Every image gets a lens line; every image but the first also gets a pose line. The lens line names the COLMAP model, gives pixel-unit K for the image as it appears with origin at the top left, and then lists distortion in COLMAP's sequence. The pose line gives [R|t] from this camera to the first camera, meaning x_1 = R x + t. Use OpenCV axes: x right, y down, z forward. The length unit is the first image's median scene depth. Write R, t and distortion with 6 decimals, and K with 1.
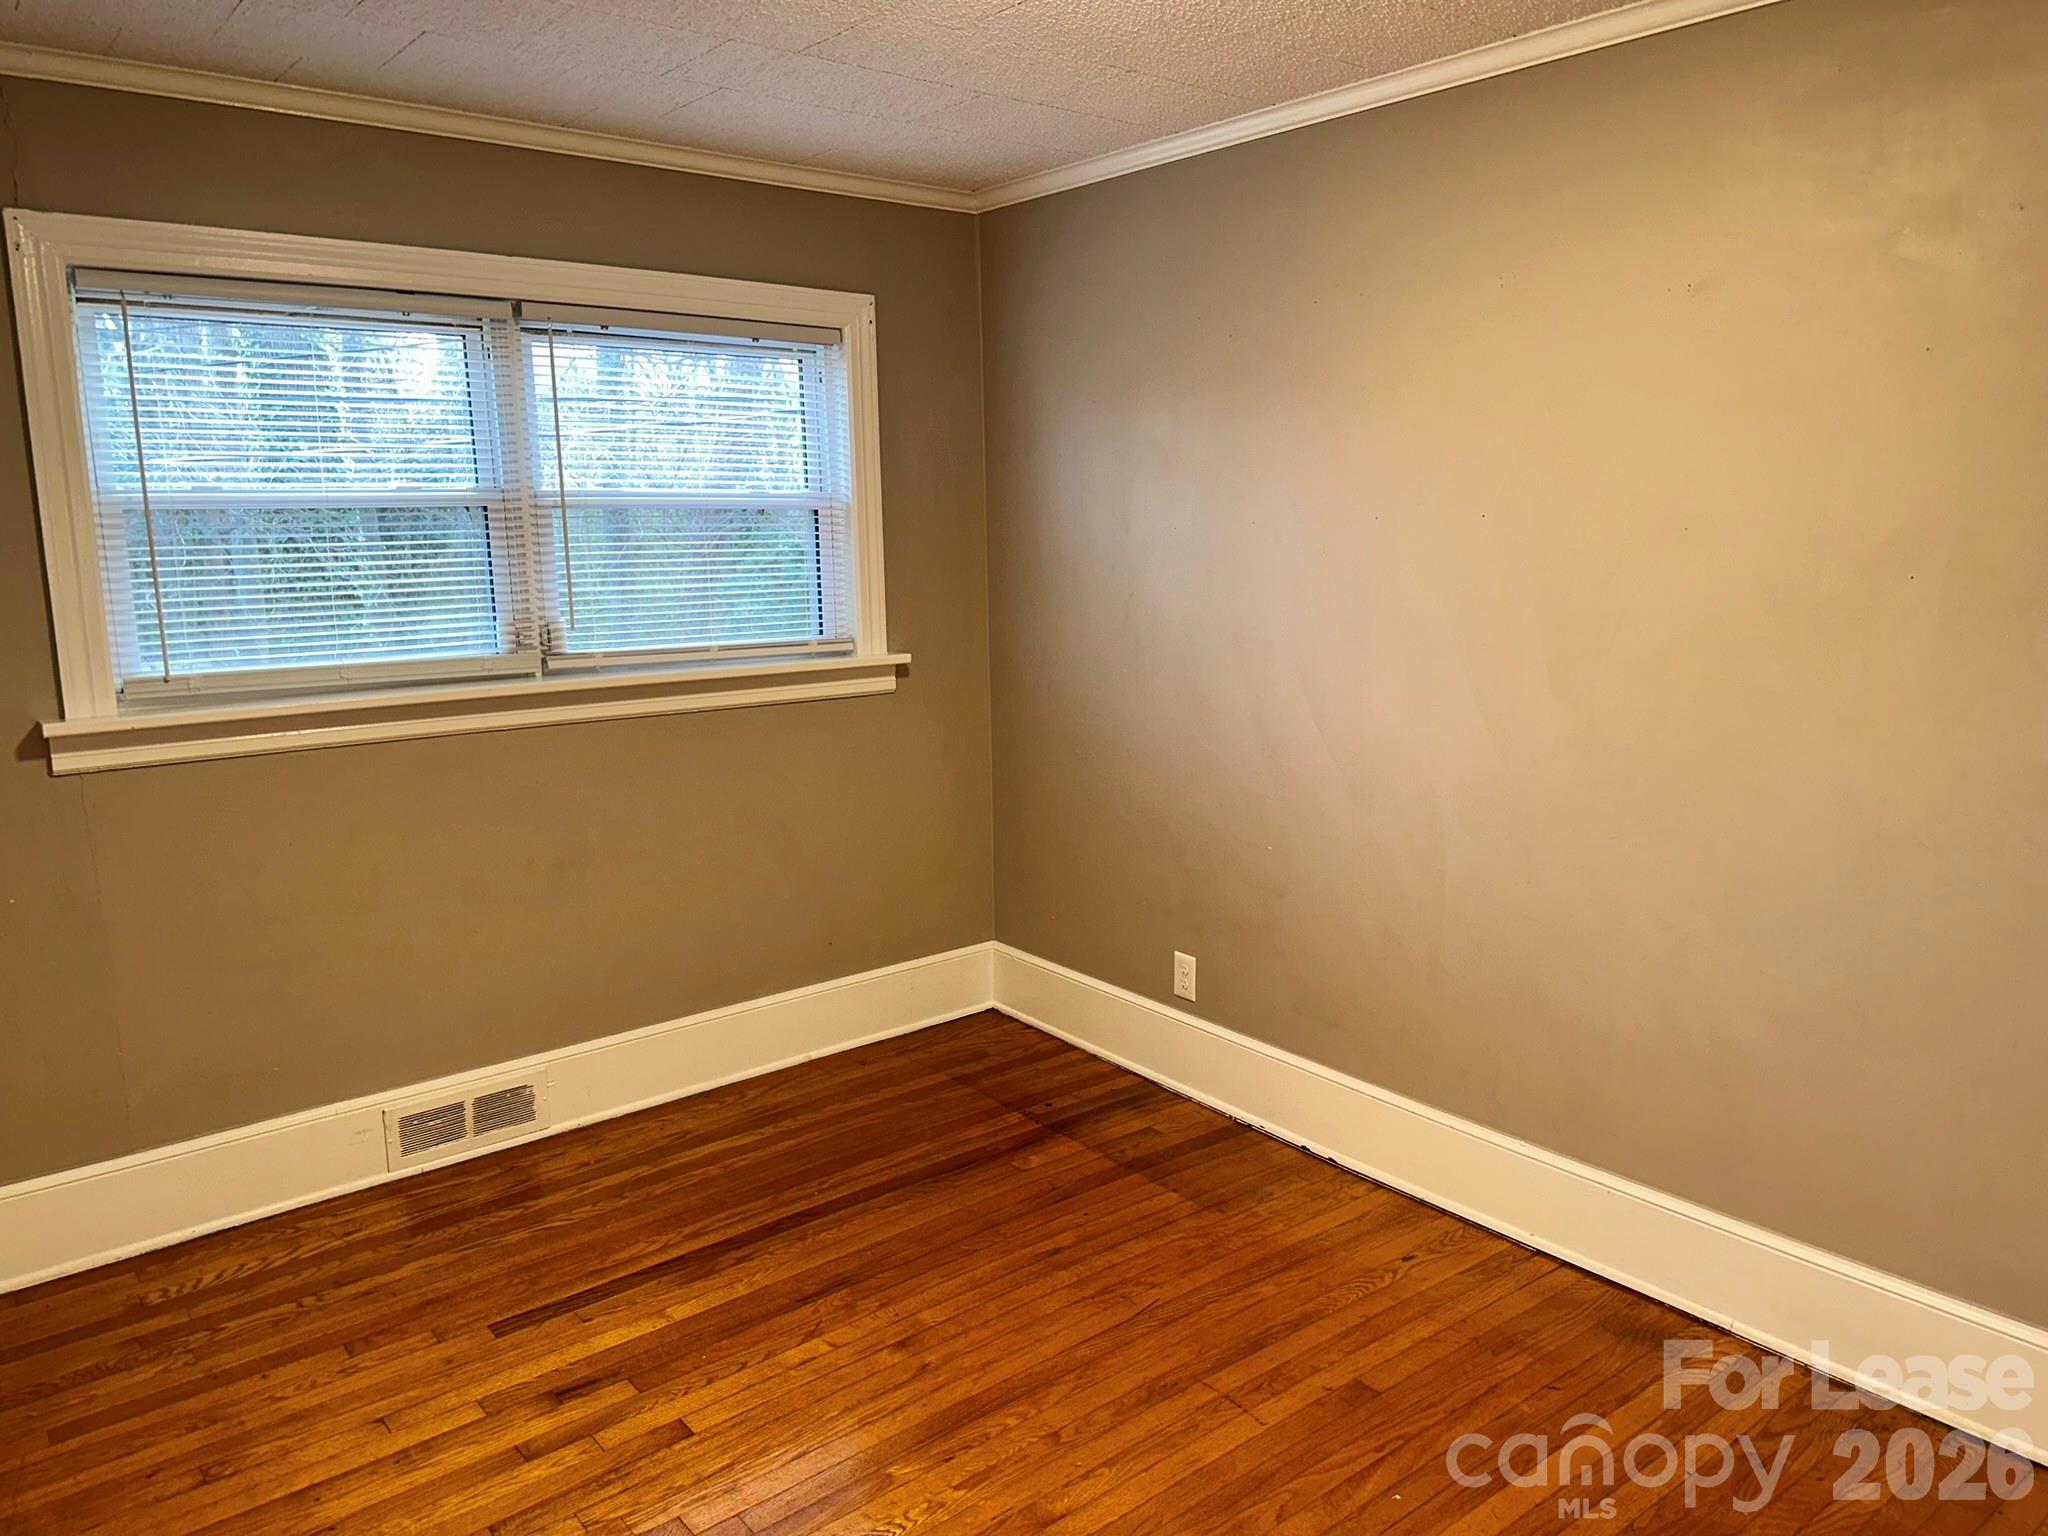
lens RADIAL K [[1432.3, 0, 1026.4], [0, 1432.3, 757.9], [0, 0, 1]] dist [-0.004286, -0.008795]
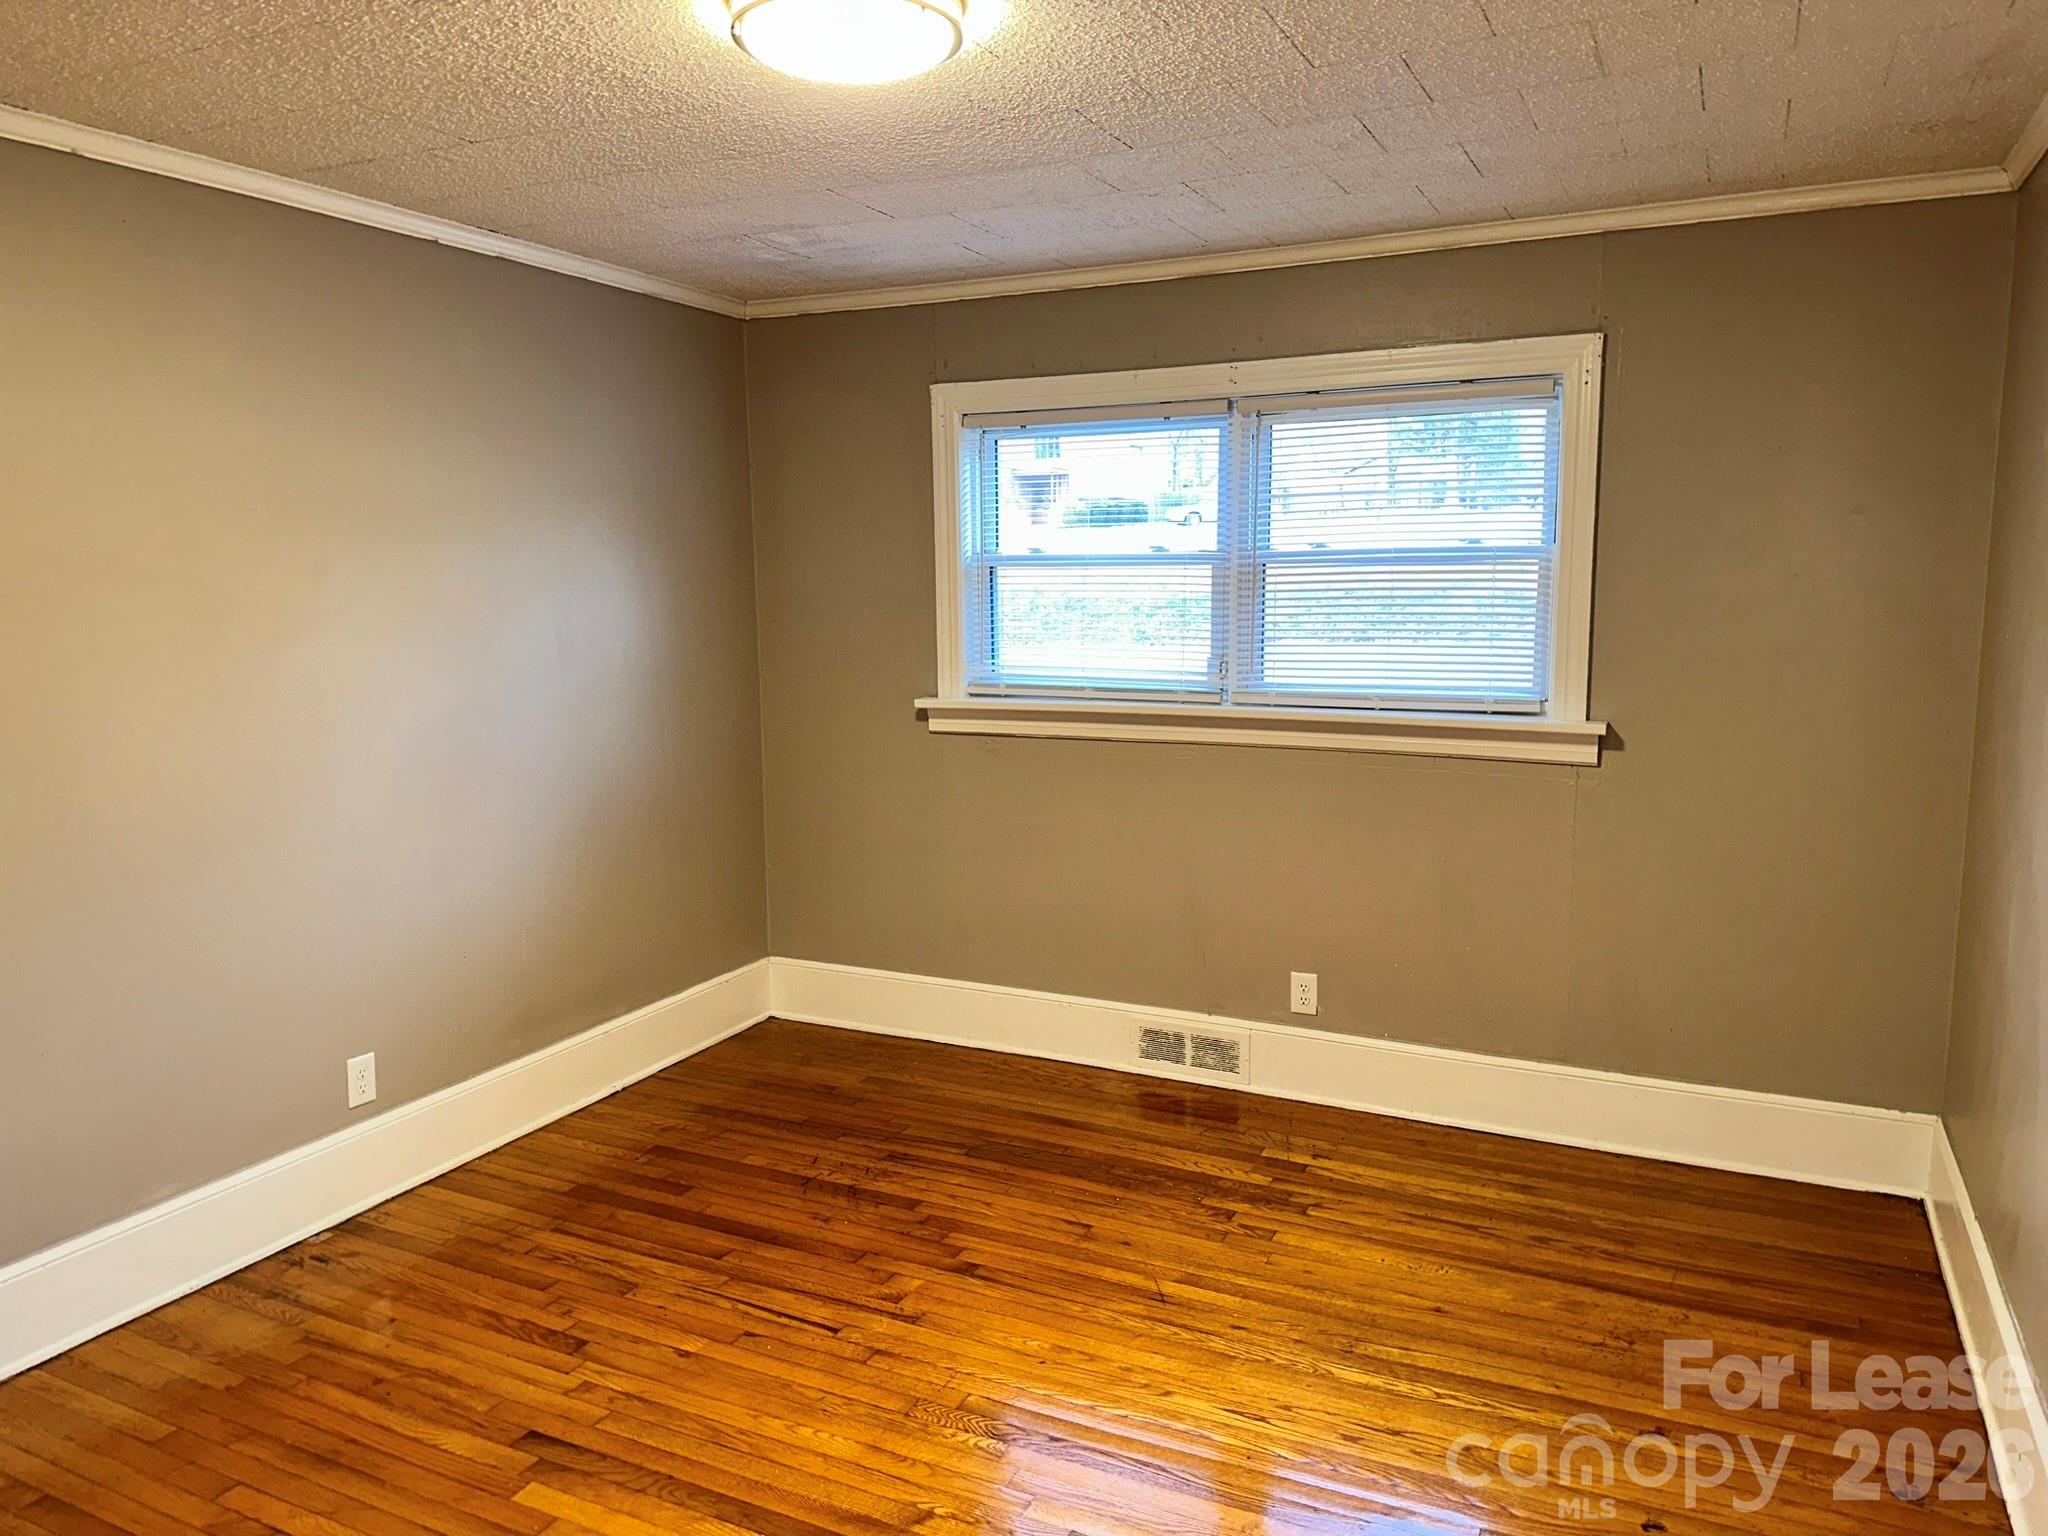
lens RADIAL K [[1432.3, 0, 1027.2], [0, 1432.3, 777.8], [0, 0, 1]] dist [-0.004286, -0.008795]
pose [[0.419695, 0.145476, -0.895931, 0.648223], [-0.139504, 0.985683, 0.094699, -0.082416], [0.896880, 0.085241, 0.433981, 0.314381]]
